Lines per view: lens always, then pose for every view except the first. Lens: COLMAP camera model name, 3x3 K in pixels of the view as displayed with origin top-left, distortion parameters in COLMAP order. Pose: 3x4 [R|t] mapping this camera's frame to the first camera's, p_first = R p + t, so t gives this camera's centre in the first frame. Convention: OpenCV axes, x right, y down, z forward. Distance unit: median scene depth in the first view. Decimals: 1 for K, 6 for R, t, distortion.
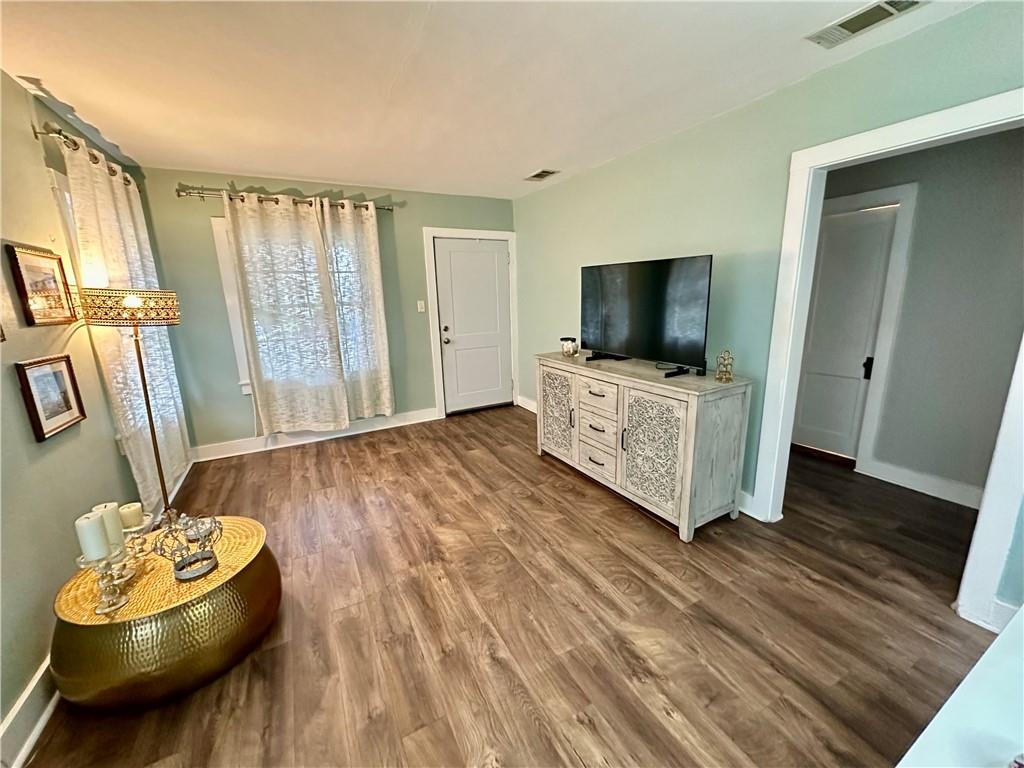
lens RADIAL K [[407.1, 0, 510.9], [0, 407.1, 384.0], [0, 0, 1]] dist [-0.002770, 0.000494]
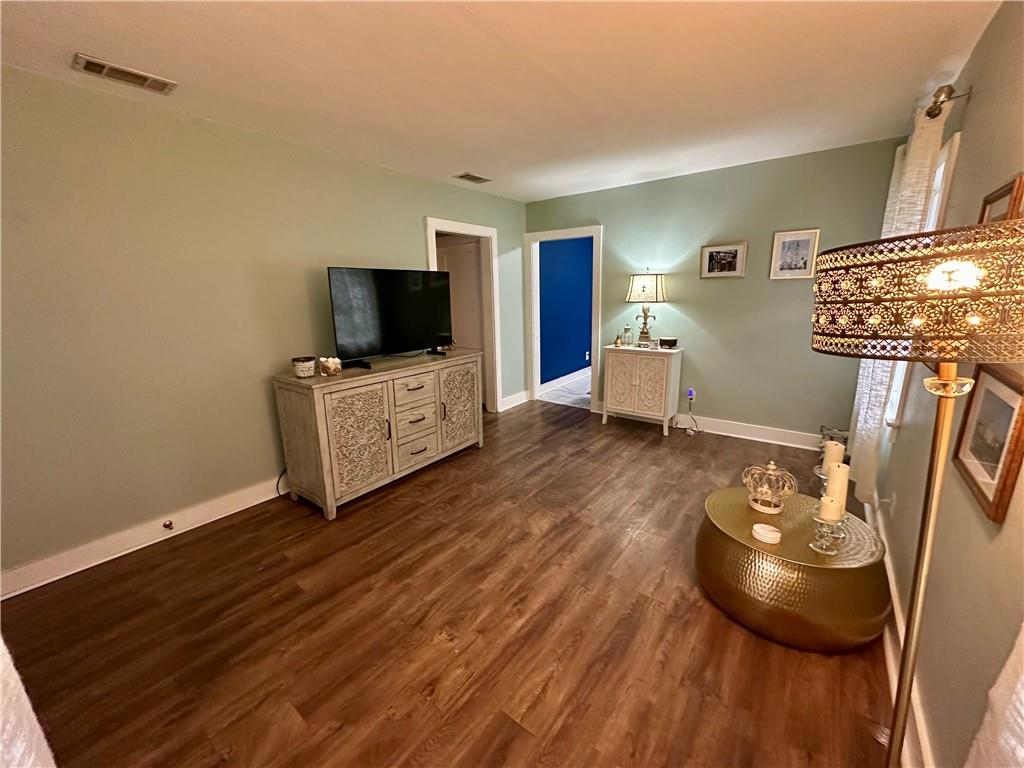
lens RADIAL K [[407.1, 0, 512.1], [0, 407.1, 385.7], [0, 0, 1]] dist [-0.002770, 0.000494]
pose [[-0.415287, -0.172956, 0.893097, -0.844727], [0.230971, 0.929541, 0.287414, -0.229280], [-0.879880, 0.325638, -0.346079, 1.121044]]
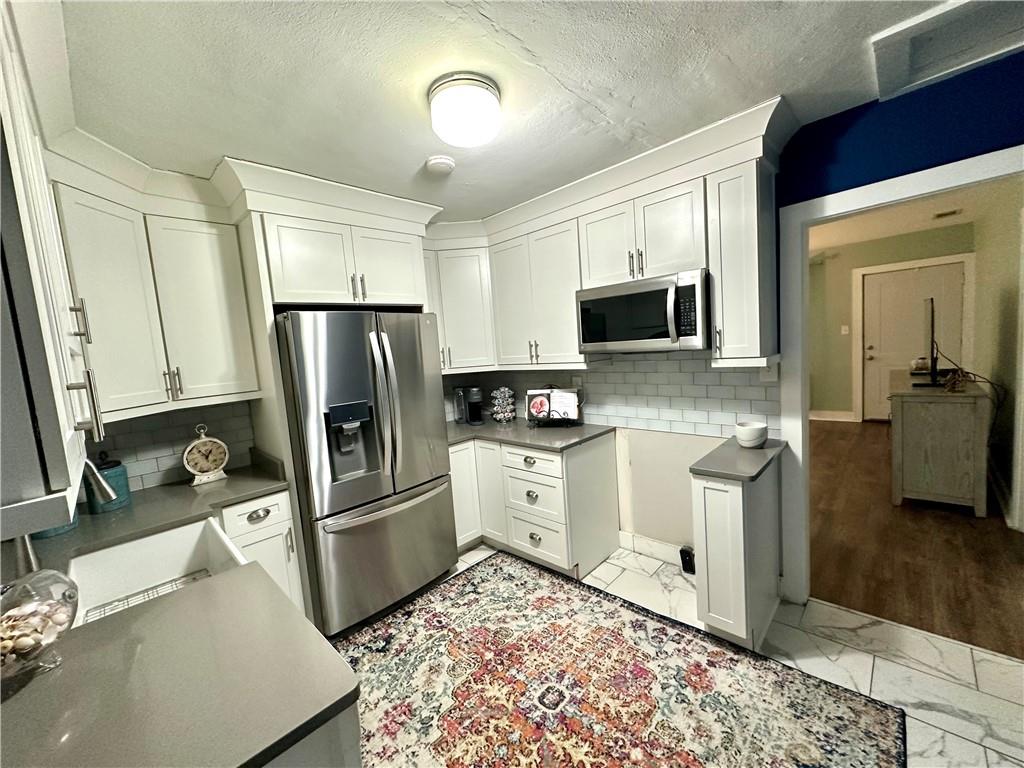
lens RADIAL K [[407.1, 0, 512.0], [0, 407.1, 383.7], [0, 0, 1]] dist [-0.002770, 0.000494]
pose [[0.298305, 0.099303, -0.949291, 1.064730], [-0.136122, 0.988833, 0.060665, 0.062659], [0.944714, 0.111123, 0.308491, -0.560074]]
